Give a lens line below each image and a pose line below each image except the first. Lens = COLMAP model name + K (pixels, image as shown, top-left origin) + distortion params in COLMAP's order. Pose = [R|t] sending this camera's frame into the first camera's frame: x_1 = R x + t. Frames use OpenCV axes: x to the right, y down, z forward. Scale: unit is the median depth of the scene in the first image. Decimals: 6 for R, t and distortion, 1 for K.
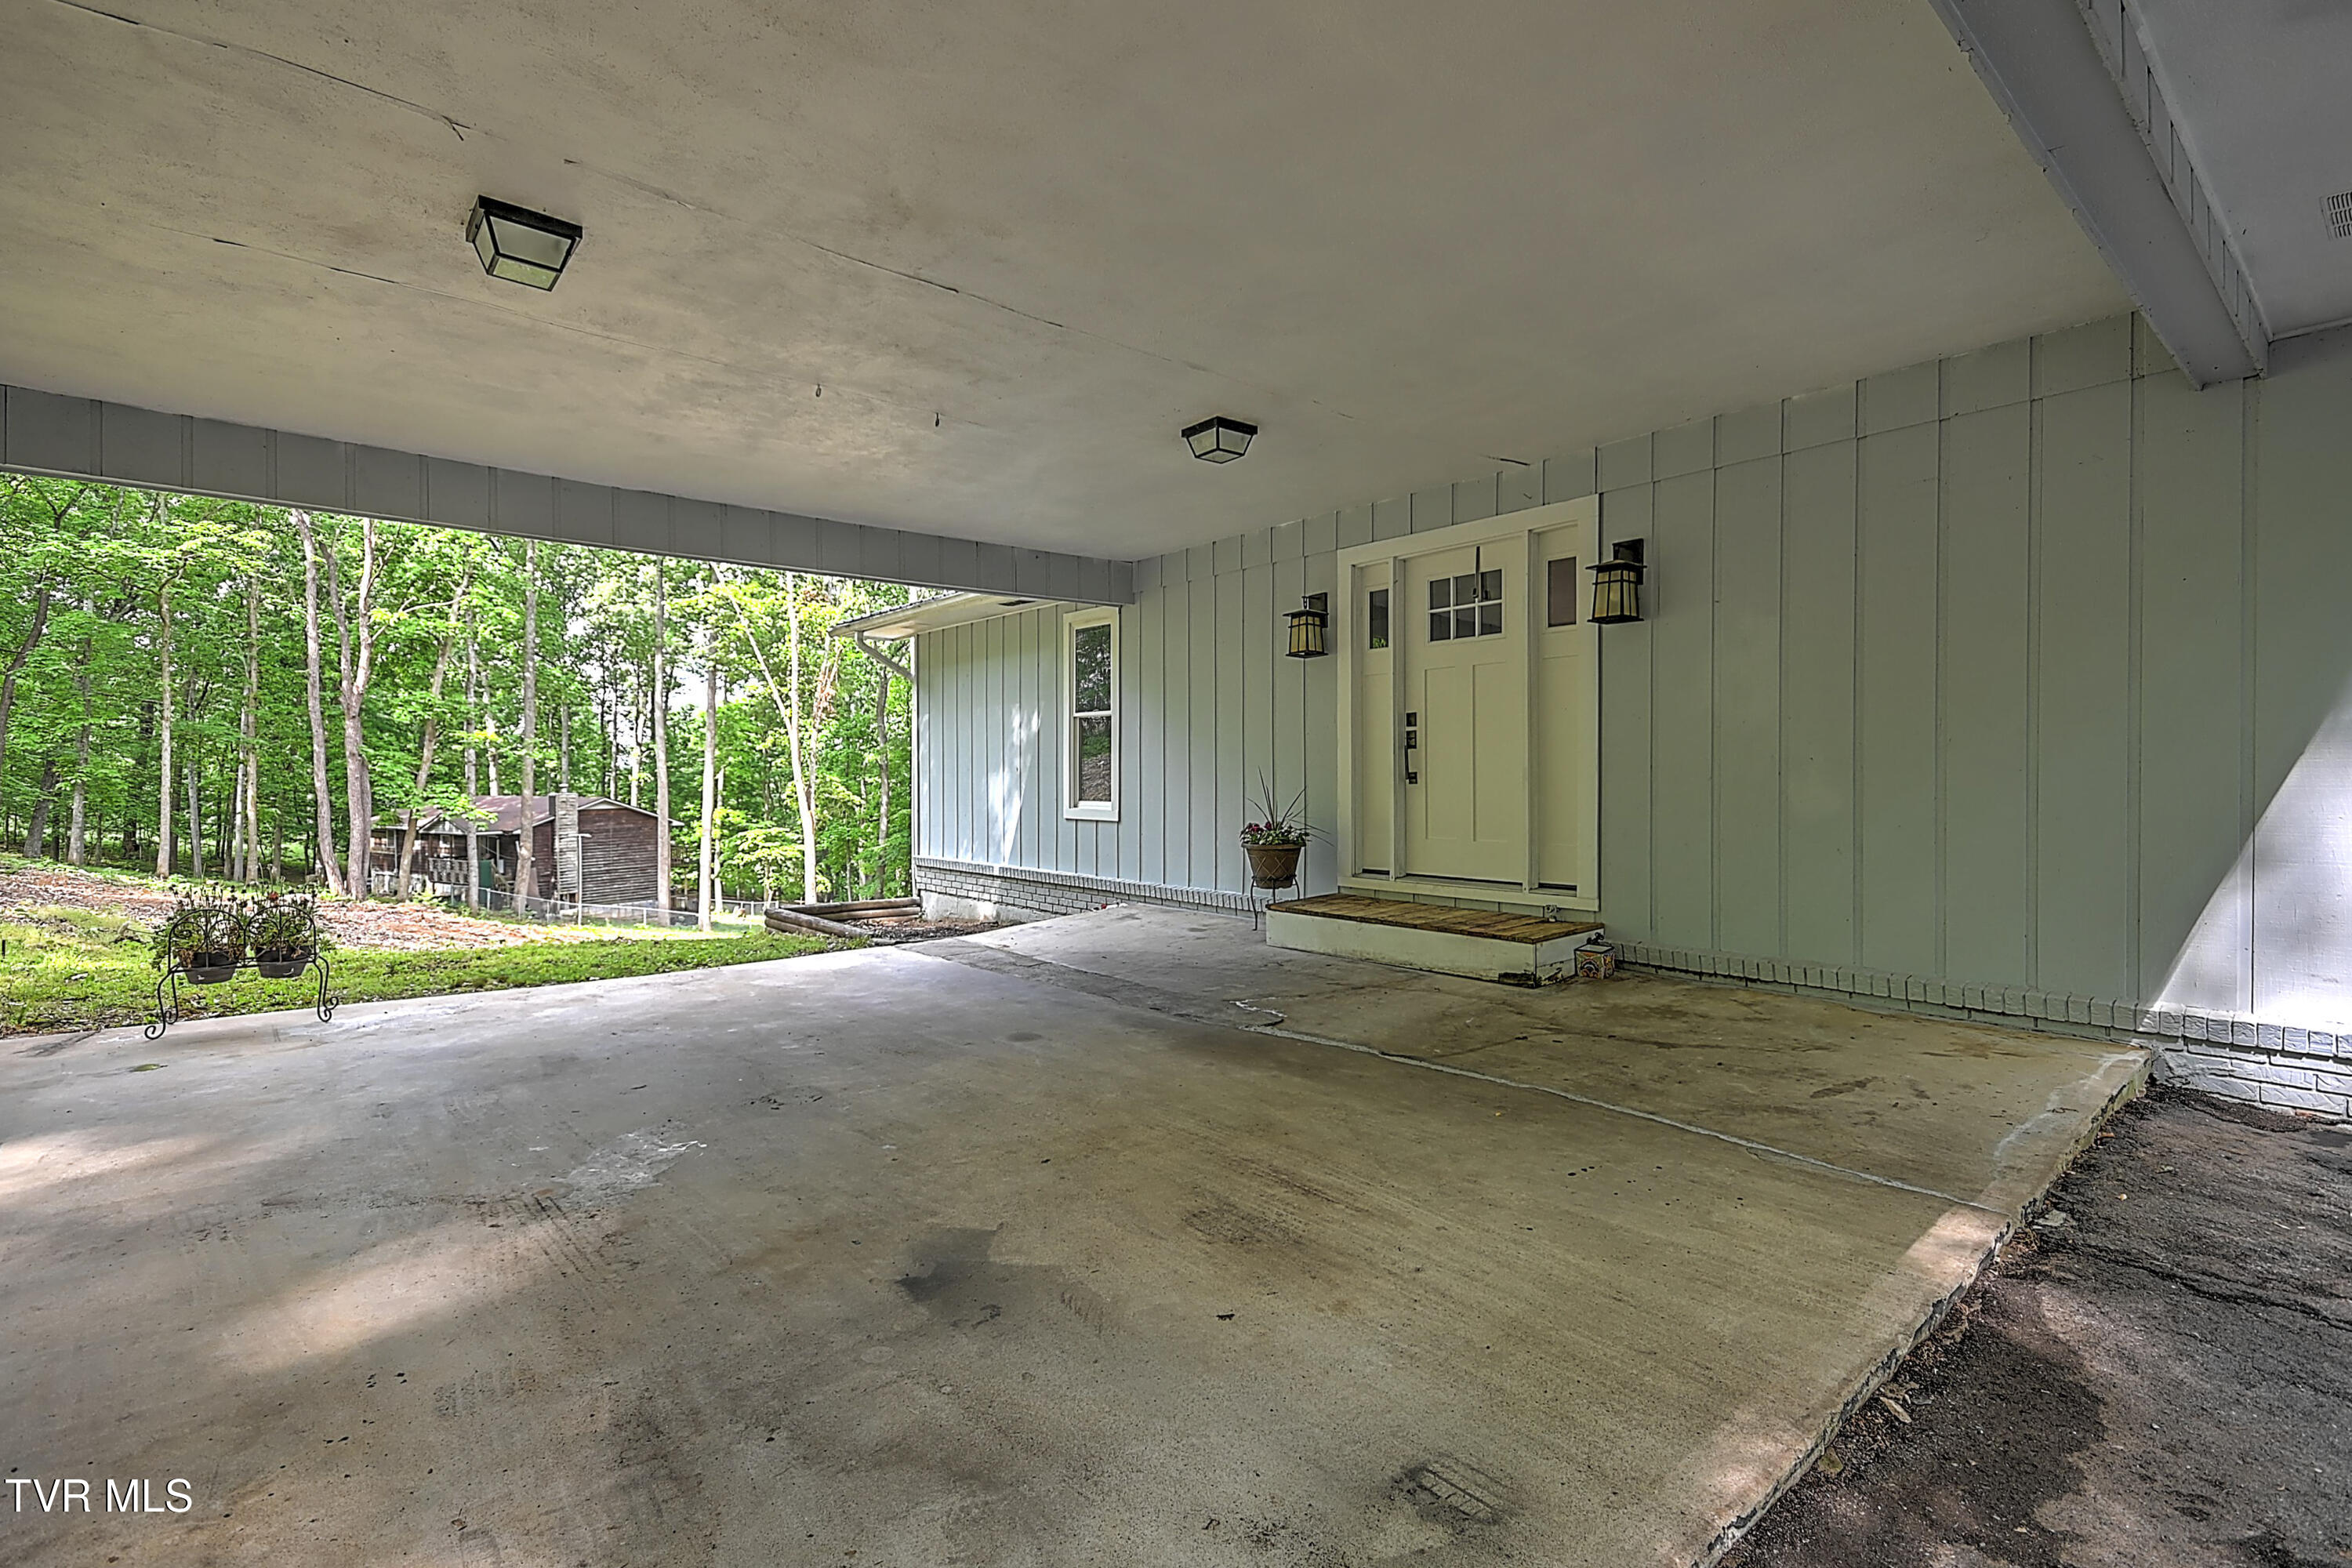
lens RADIAL K [[1069.7, 0, 1172.0], [0, 1069.7, 782.9], [0, 0, 1]] dist [0.012166, -0.000690]
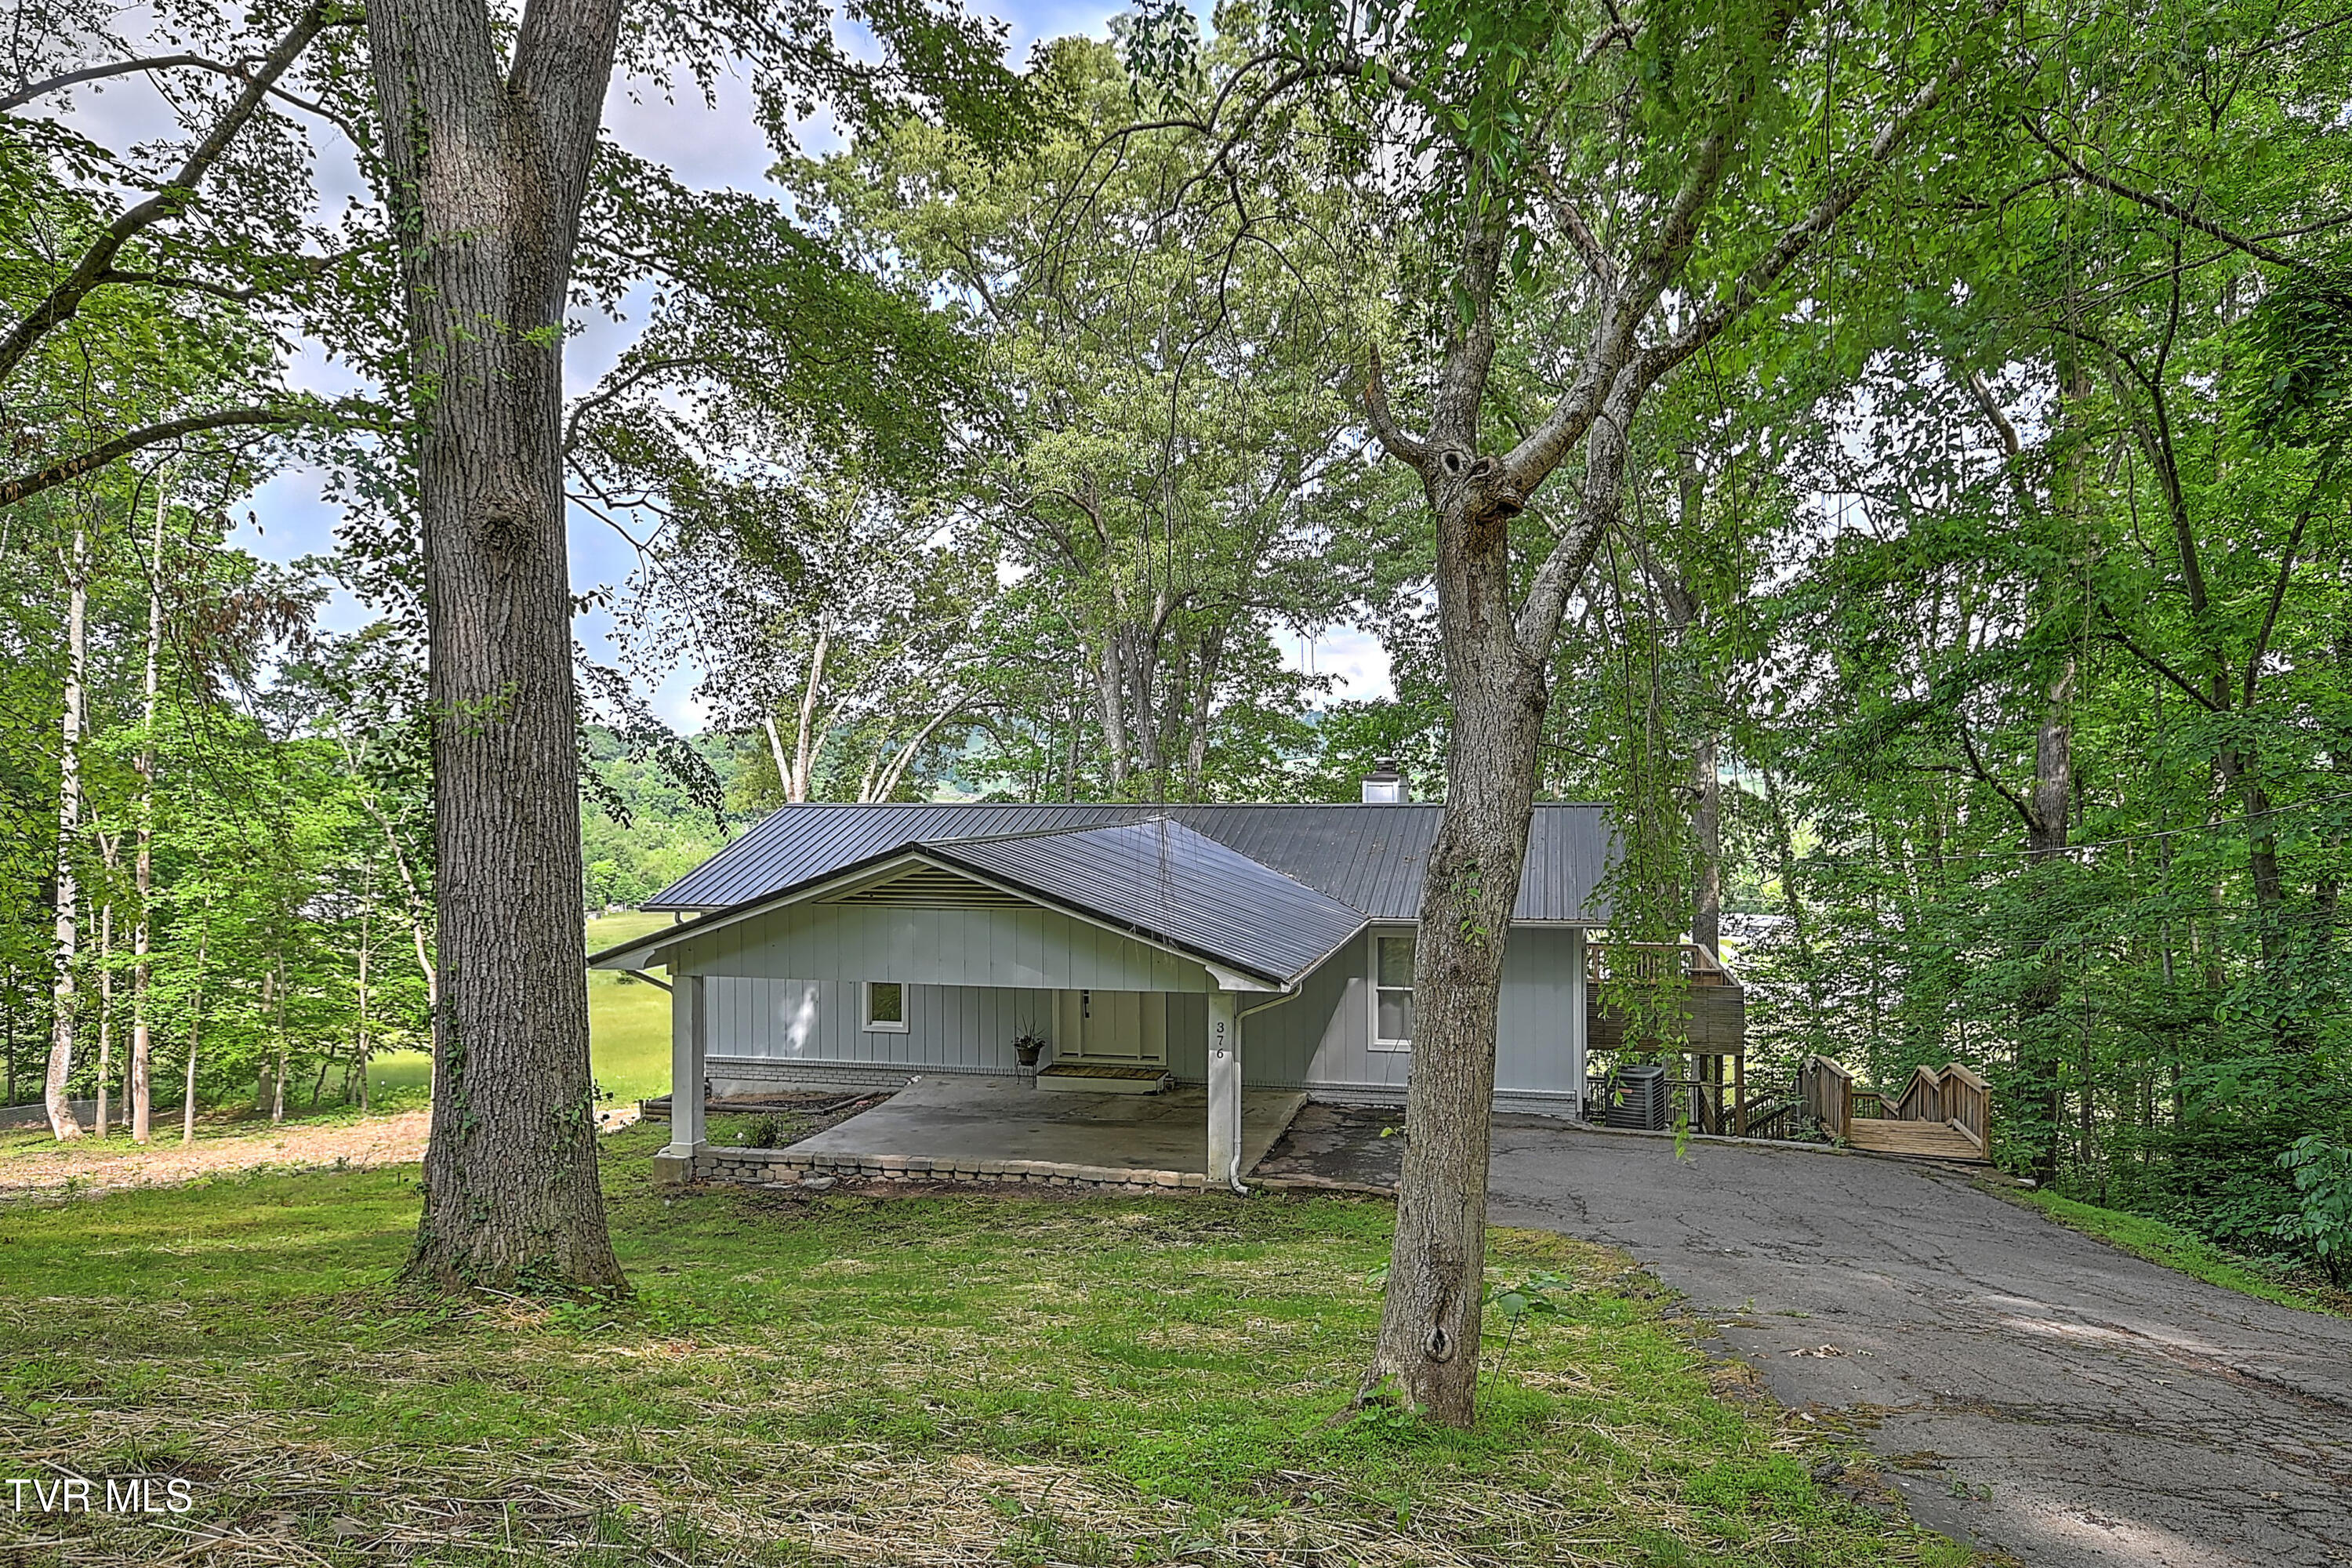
lens RADIAL K [[1551.2, 0, 1191.5], [0, 1551.2, 786.1], [0, 0, 1]] dist [0.012830, 0.001930]
pose [[0.811731, -0.003229, 0.584023, -0.306436], [0.006633, 0.999971, -0.003692, -0.095261], [-0.583994, 0.006871, 0.811729, -0.374771]]
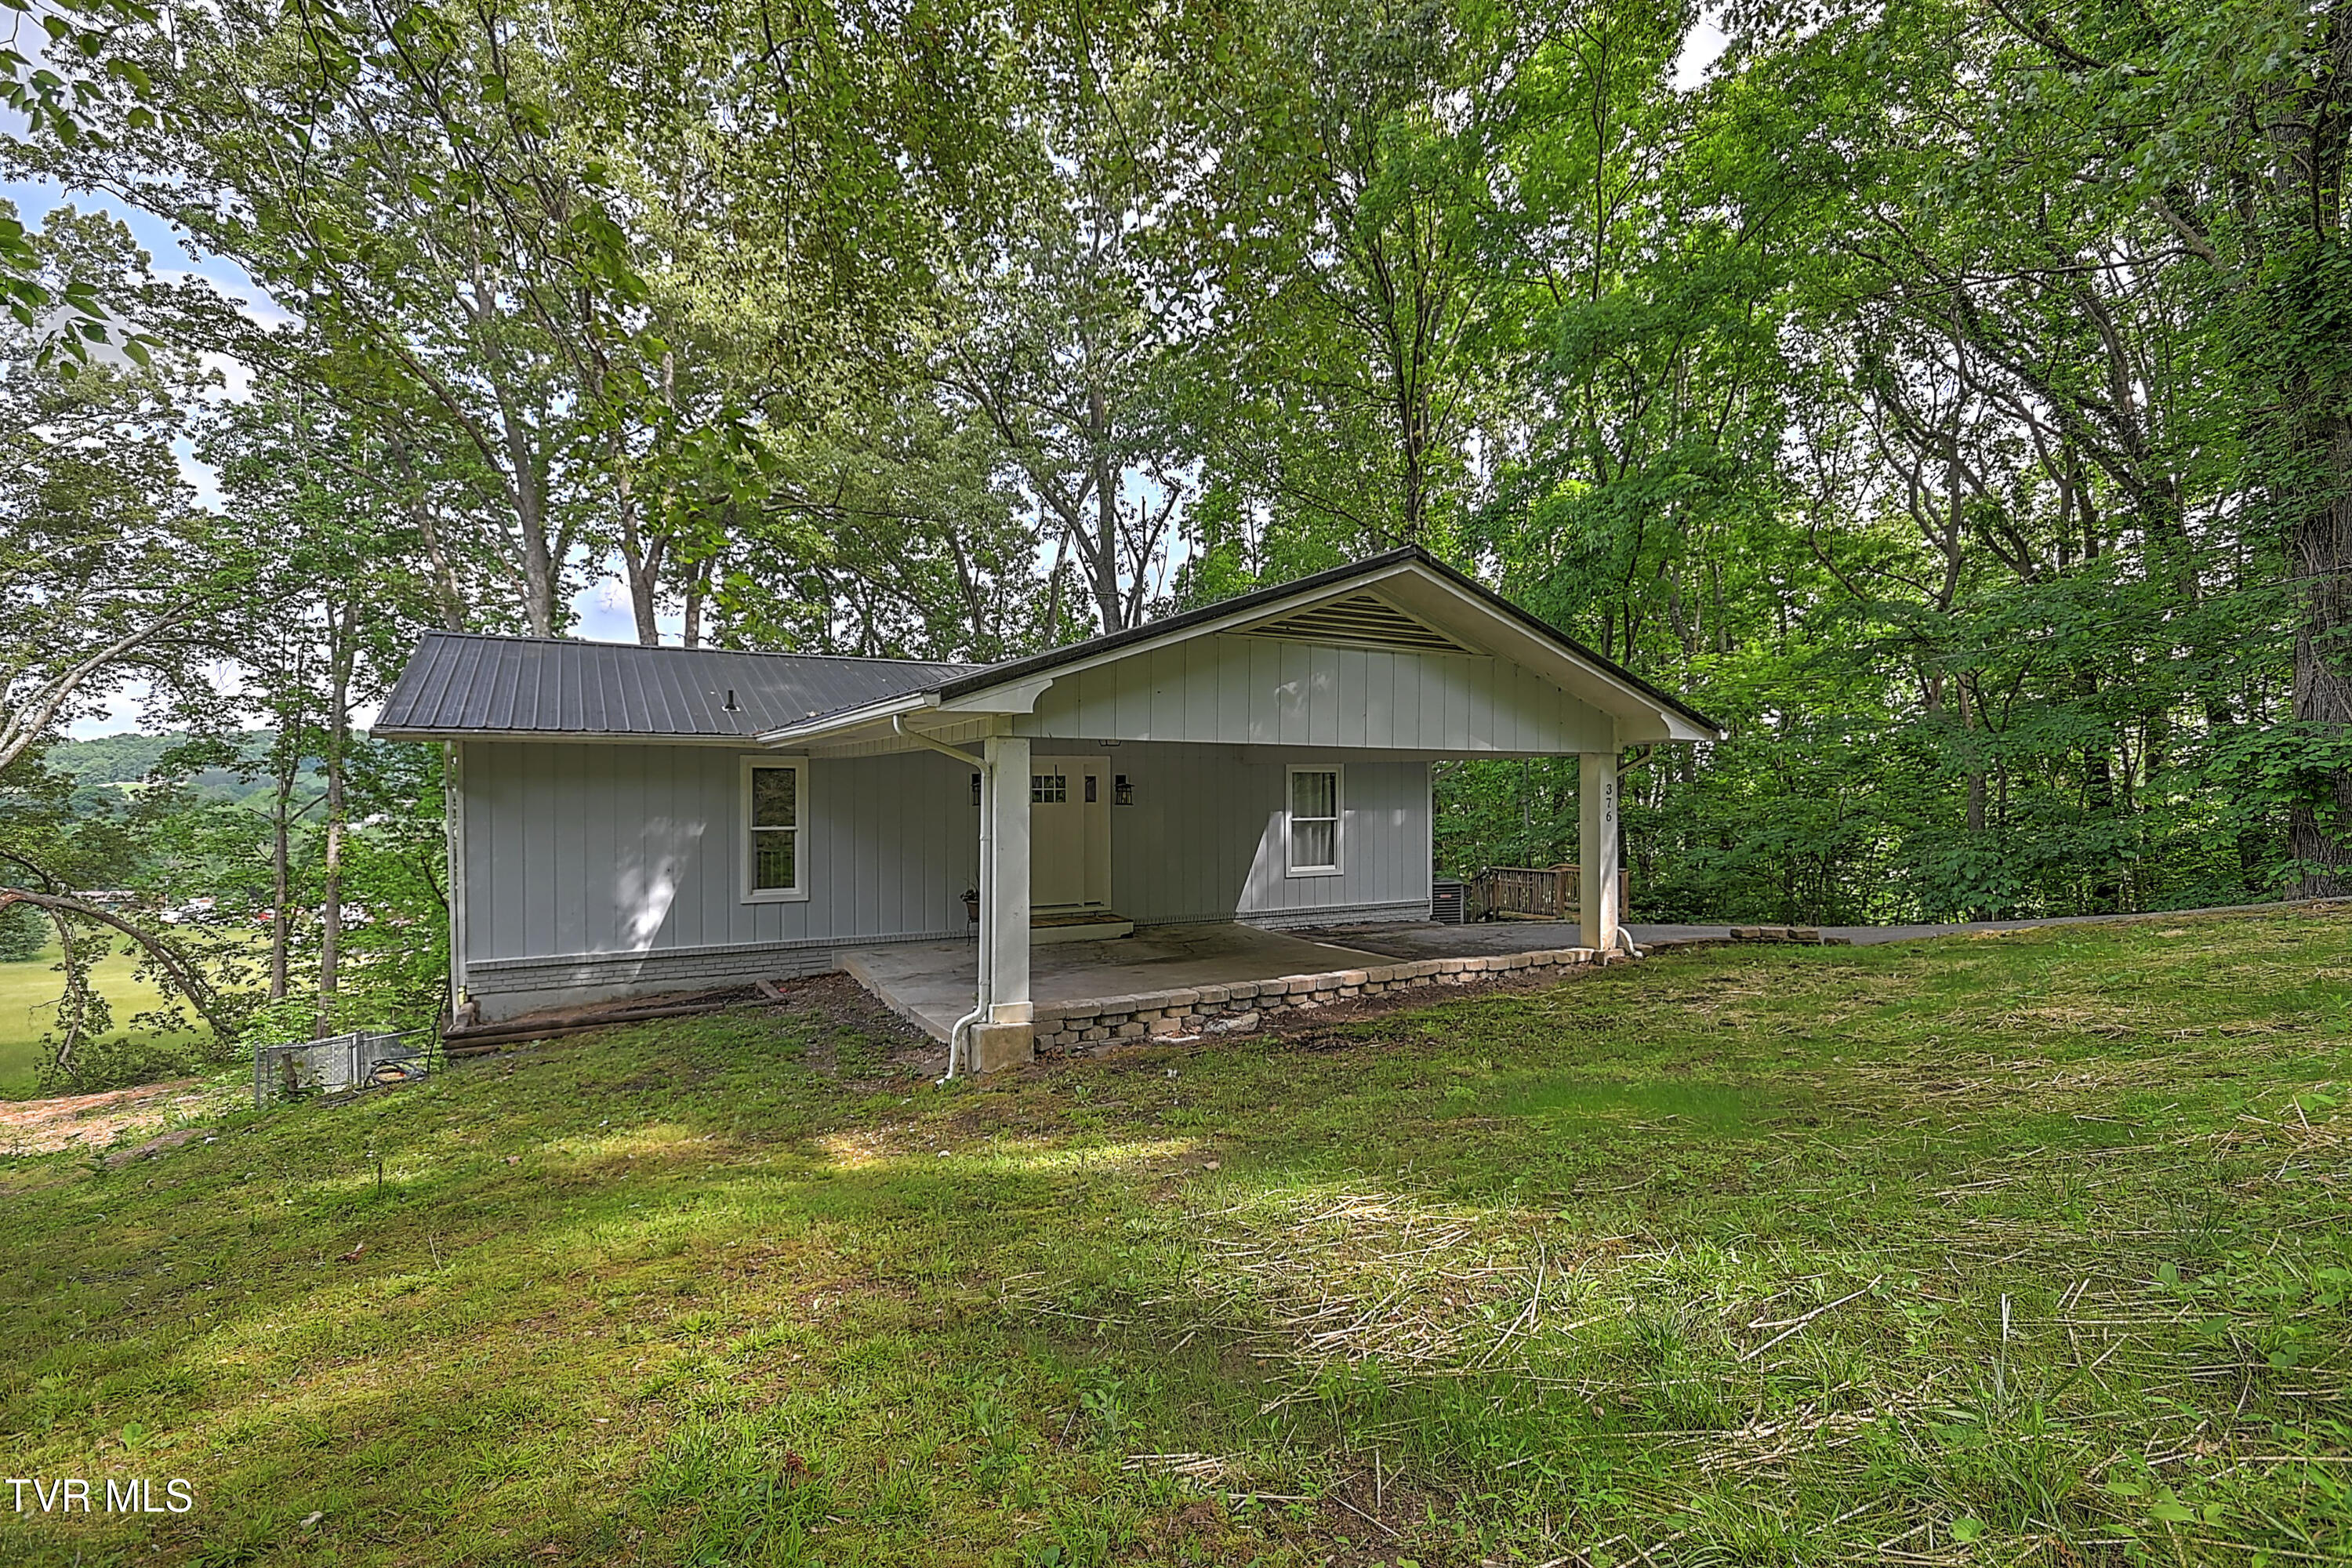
lens RADIAL K [[1069.7, 0, 1179.2], [0, 1069.7, 792.9], [0, 0, 1]] dist [0.012166, -0.000690]
pose [[0.181825, 0.006129, 0.983312, -0.352184], [0.008827, 0.999930, -0.007865, -0.024144], [-0.983291, 0.010110, 0.181758, 0.052394]]
